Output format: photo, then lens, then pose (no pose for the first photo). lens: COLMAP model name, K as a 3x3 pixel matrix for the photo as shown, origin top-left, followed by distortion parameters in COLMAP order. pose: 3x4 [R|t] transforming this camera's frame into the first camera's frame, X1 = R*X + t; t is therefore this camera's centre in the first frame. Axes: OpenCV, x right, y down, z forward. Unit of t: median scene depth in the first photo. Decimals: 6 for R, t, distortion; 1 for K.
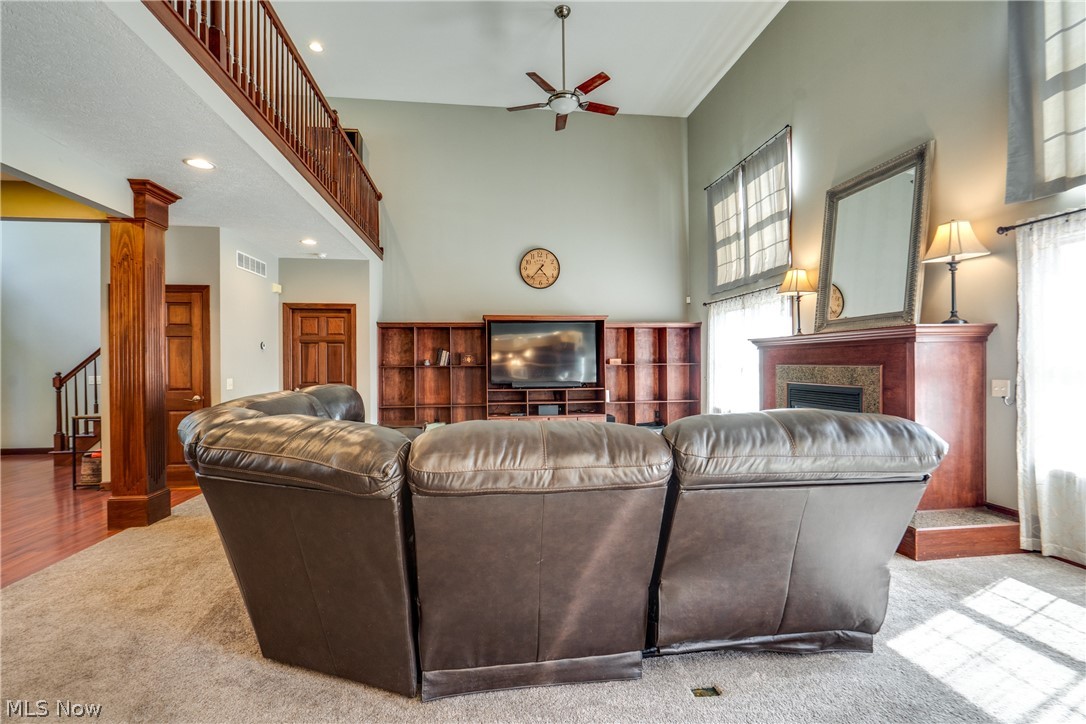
lens RADIAL K [[501.2, 0, 541.3], [0, 501.2, 361.3], [0, 0, 1]] dist [-0.004154, 0.002821]
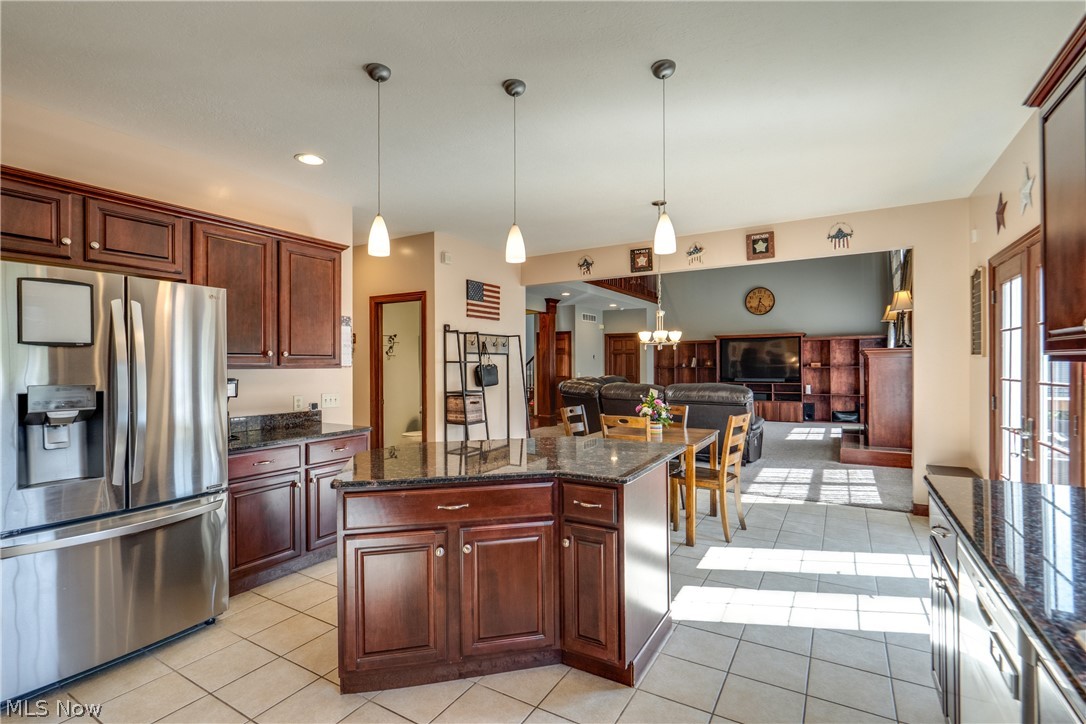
lens RADIAL K [[501.2, 0, 575.9], [0, 501.2, 364.0], [0, 0, 1]] dist [-0.004154, 0.002821]
pose [[0.822597, 0.003865, -0.568612, 0.497783], [0.000450, 0.999972, 0.007449, -0.015838], [0.568625, -0.006384, 0.822572, -0.660025]]
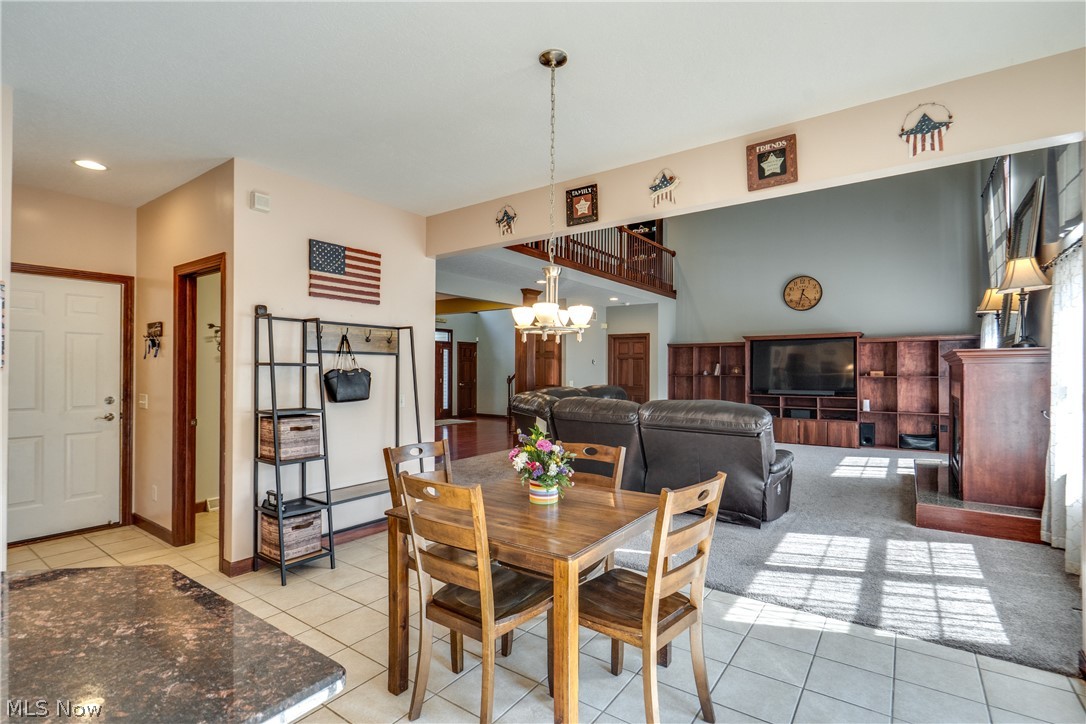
lens RADIAL K [[501.2, 0, 562.0], [0, 501.2, 368.2], [0, 0, 1]] dist [-0.004154, 0.002821]
pose [[0.750965, 0.007271, -0.660302, 0.445026], [-0.006889, 0.999971, 0.003177, -0.012947], [0.660306, 0.002163, 0.750993, -0.314347]]
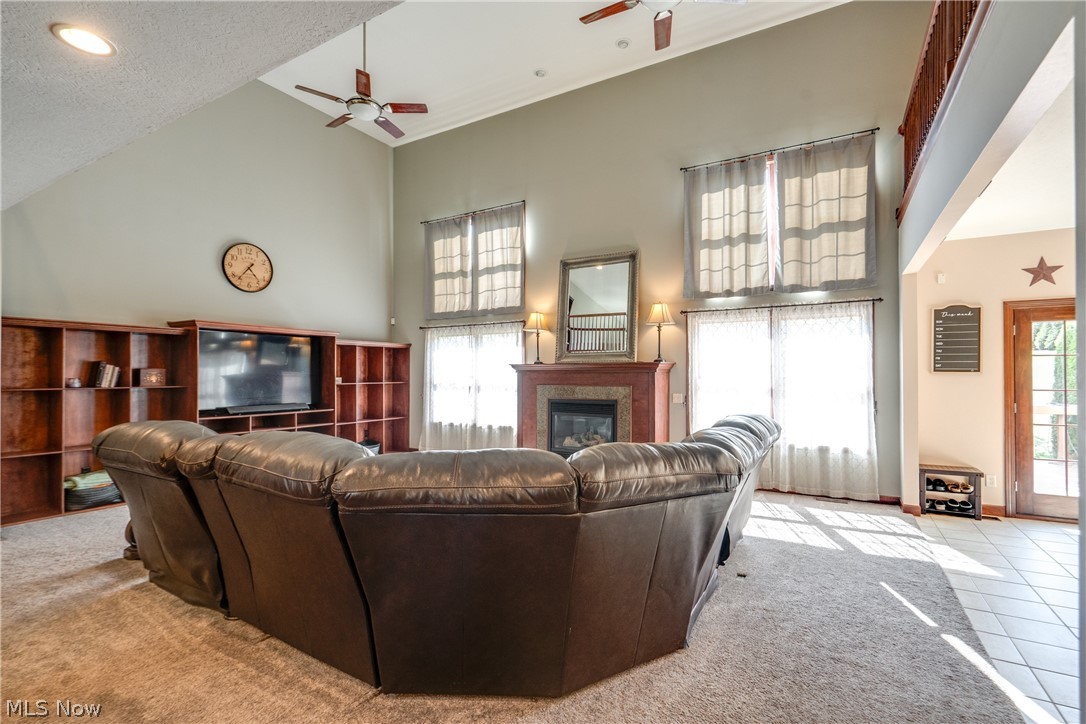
lens RADIAL K [[501.2, 0, 551.0], [0, 501.2, 367.5], [0, 0, 1]] dist [-0.004154, 0.002821]
pose [[0.614046, 0.018256, 0.789059, -0.438910], [-0.006461, 0.999815, -0.018105, -0.012194], [-0.789244, 0.006019, 0.614050, 0.132389]]
